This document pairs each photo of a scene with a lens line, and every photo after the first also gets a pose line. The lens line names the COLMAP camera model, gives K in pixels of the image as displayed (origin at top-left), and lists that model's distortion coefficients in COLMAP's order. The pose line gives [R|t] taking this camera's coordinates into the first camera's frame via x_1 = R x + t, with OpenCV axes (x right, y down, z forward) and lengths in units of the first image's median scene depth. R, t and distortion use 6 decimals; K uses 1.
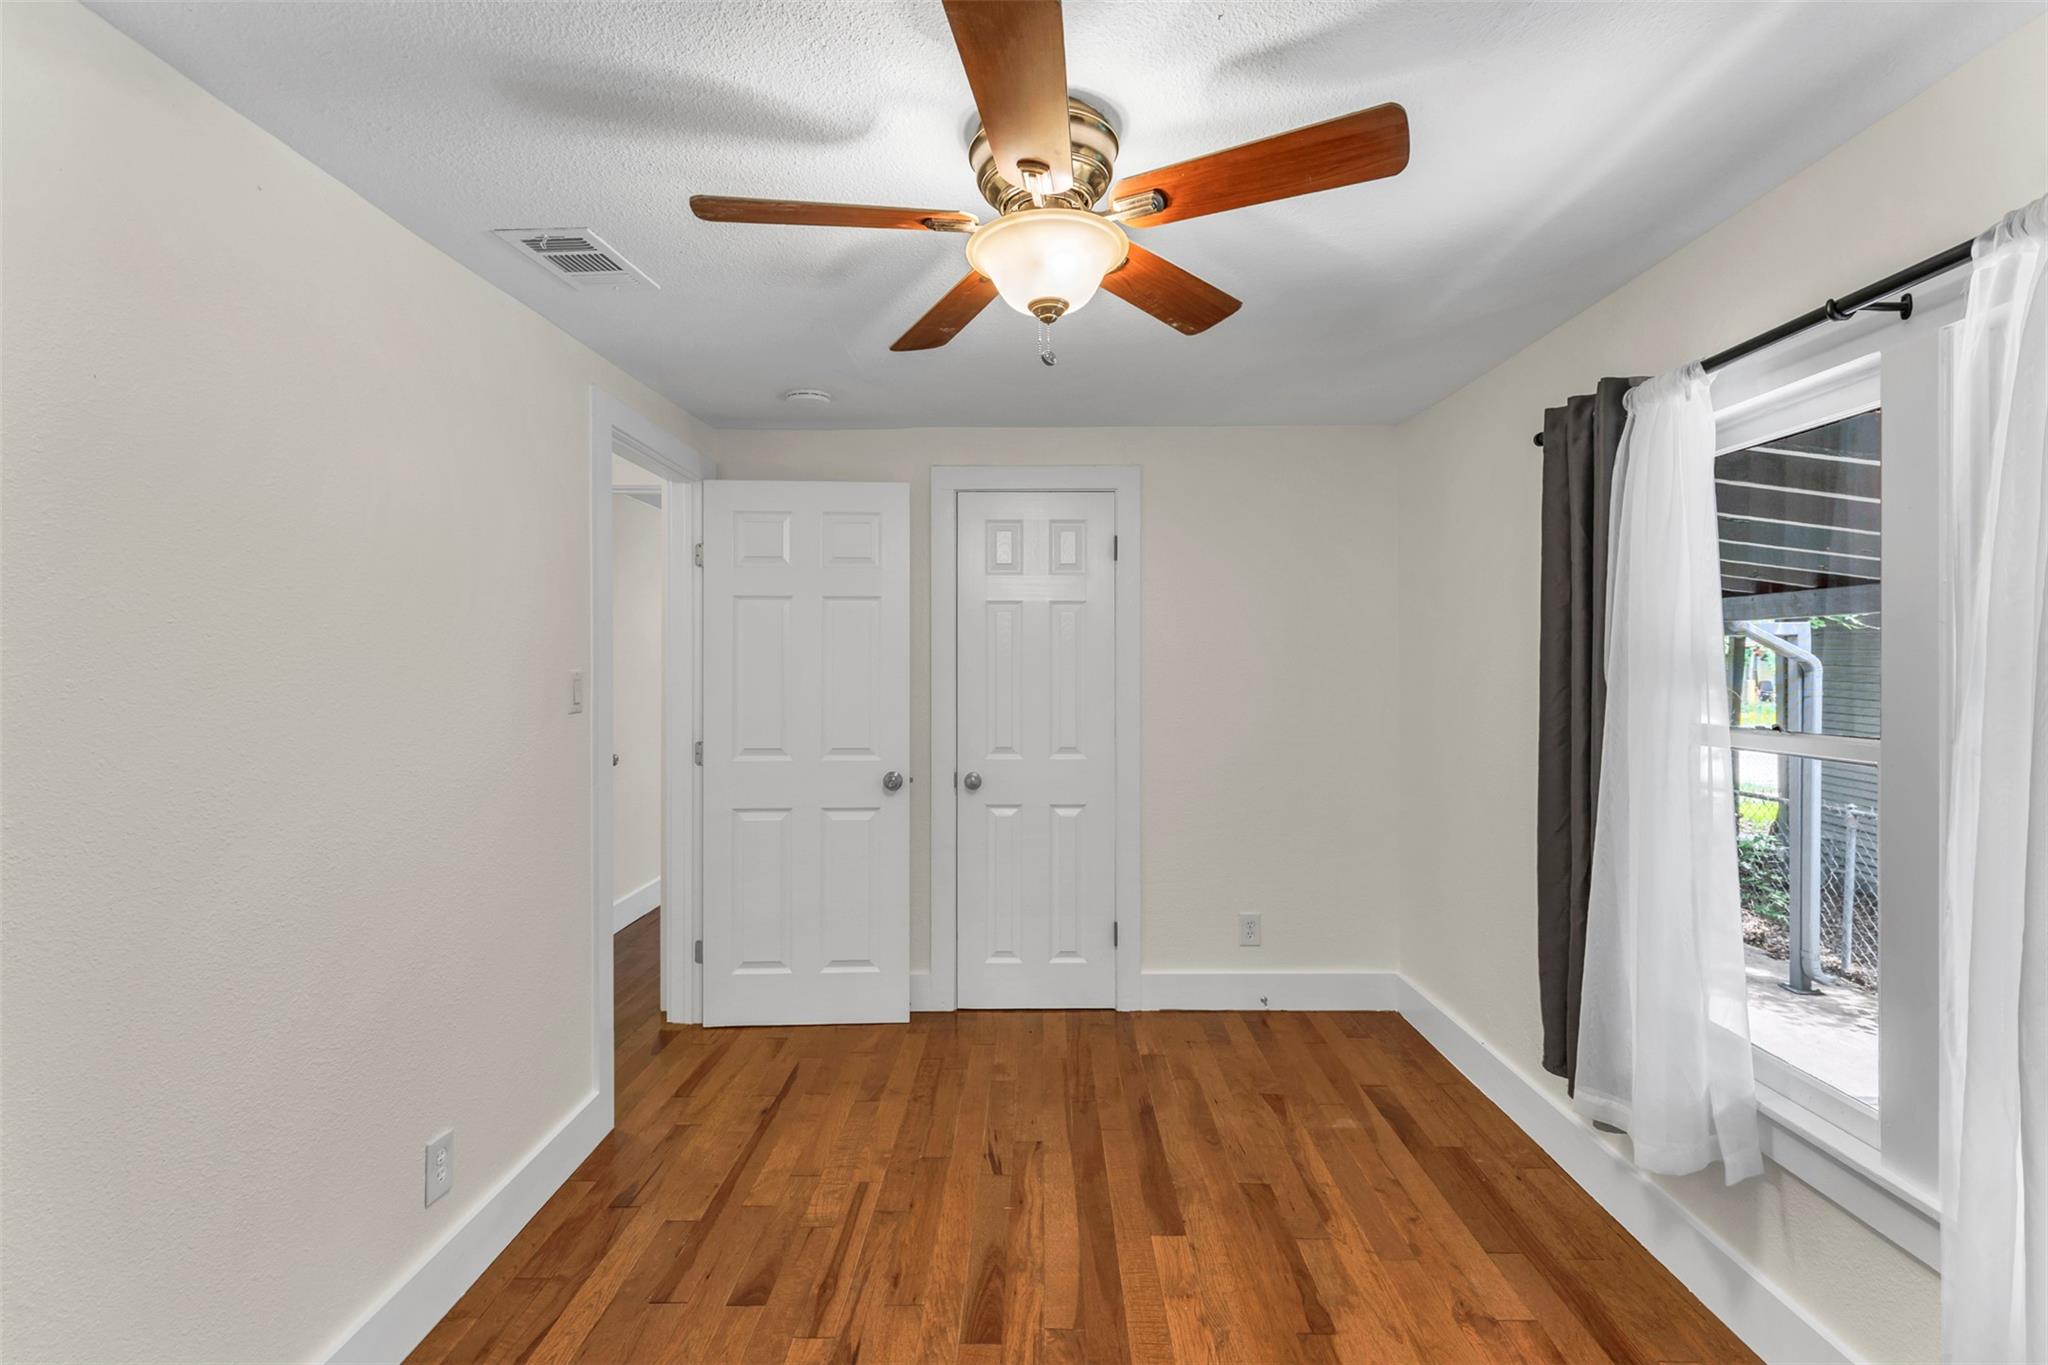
lens RADIAL K [[919.5, 0, 1027.2], [0, 919.5, 671.3], [0, 0, 1]] dist [-0.000827, -0.000434]
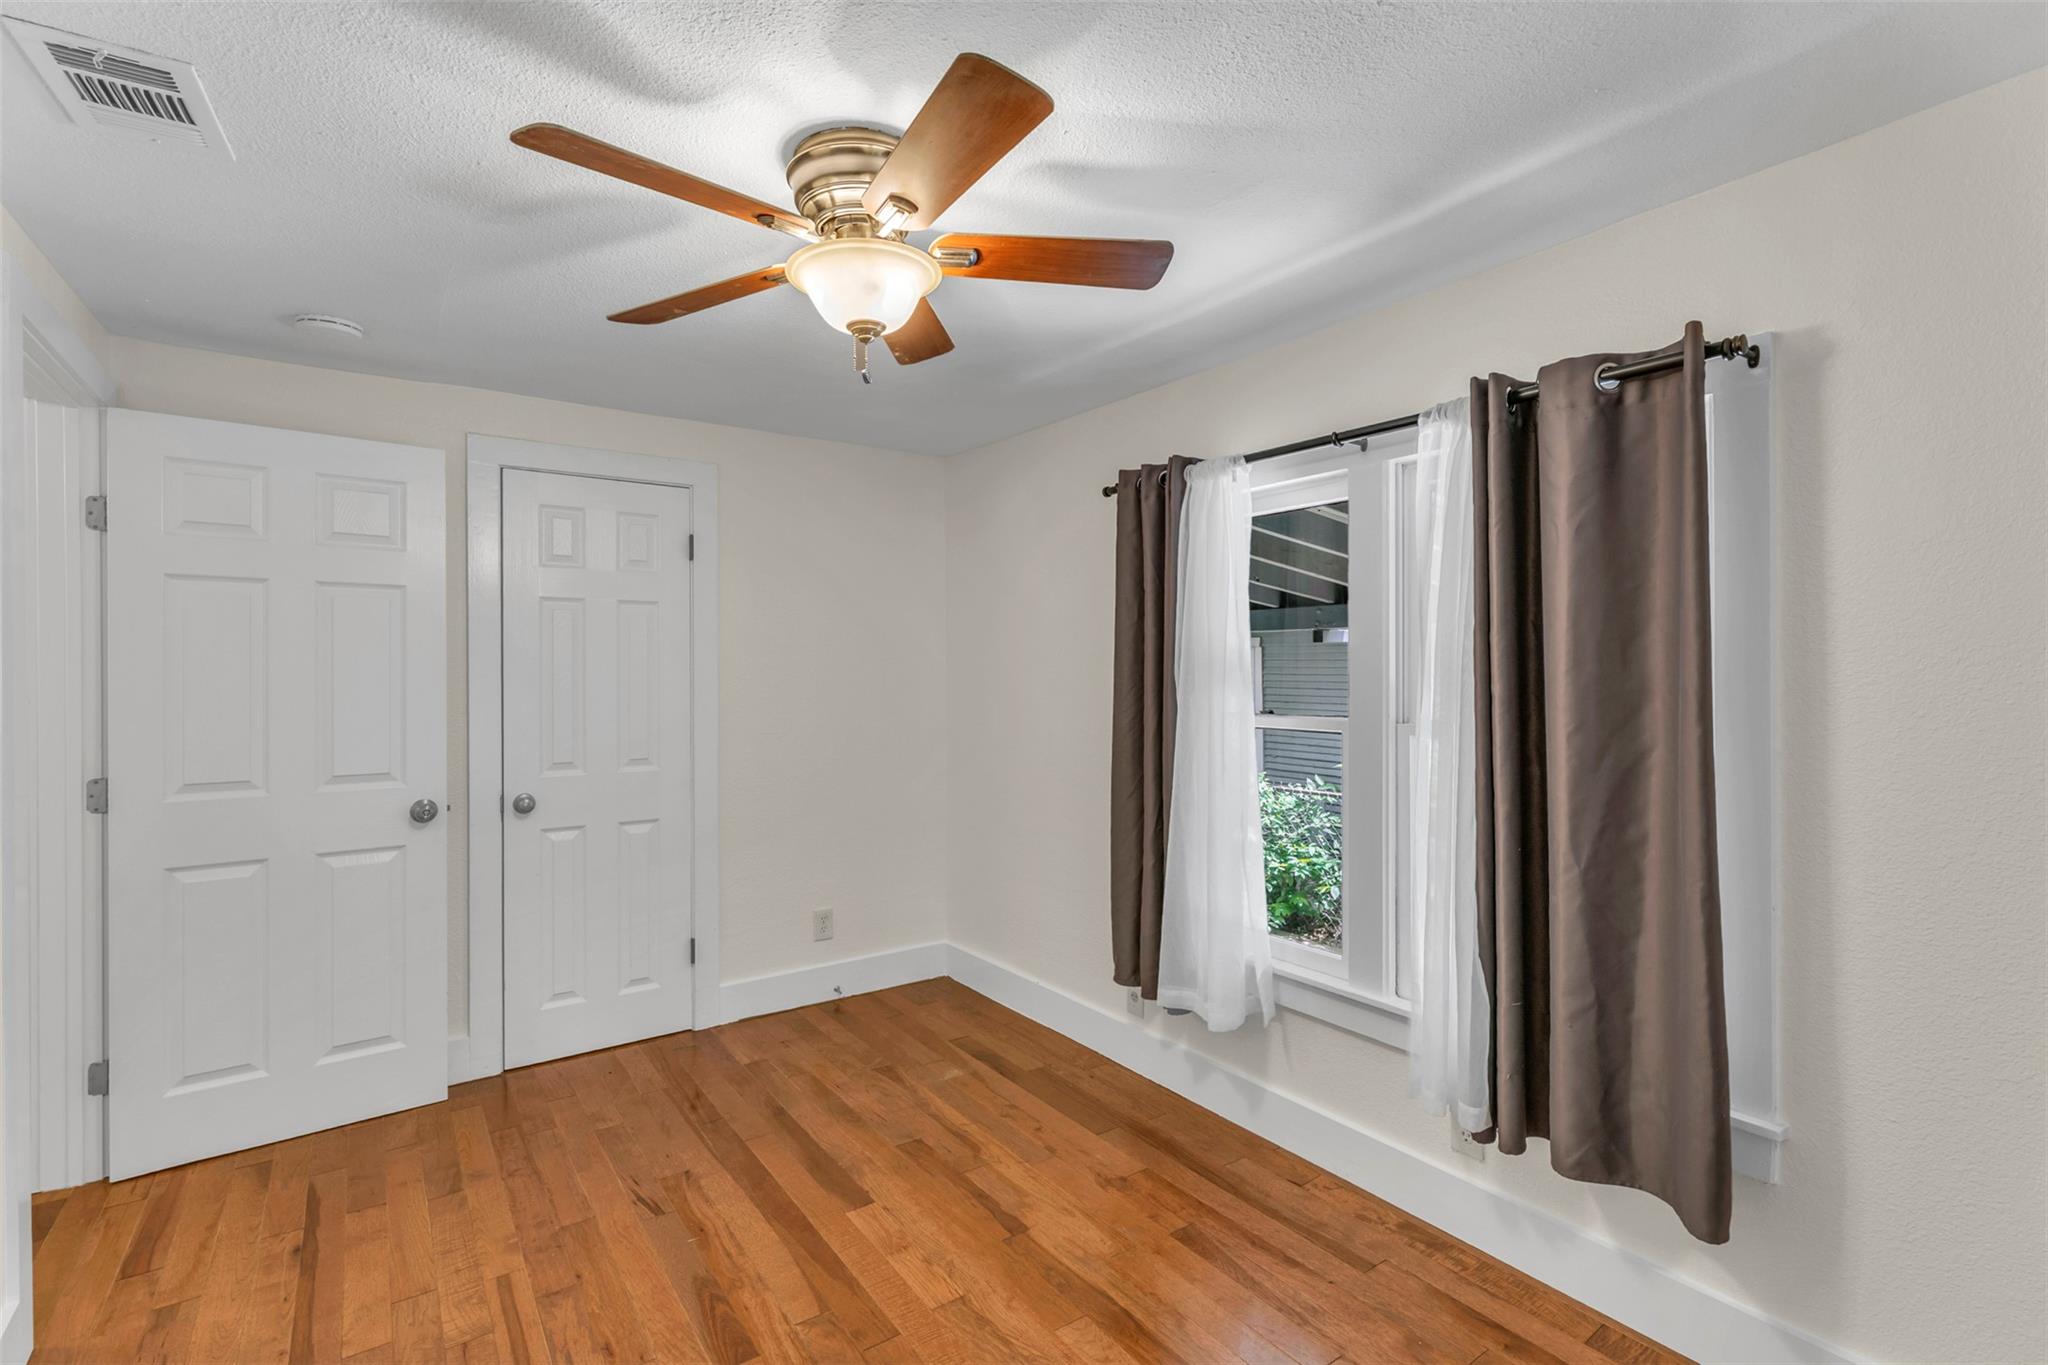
lens RADIAL K [[934.2, 0, 1024.0], [0, 934.2, 682.5], [0, 0, 1]] dist [0.000523, -0.000183]
pose [[0.814102, -0.008730, 0.580656, -0.283356], [0.005324, 0.999957, 0.007570, 0.001450], [-0.580697, -0.003071, 0.814114, 0.014213]]
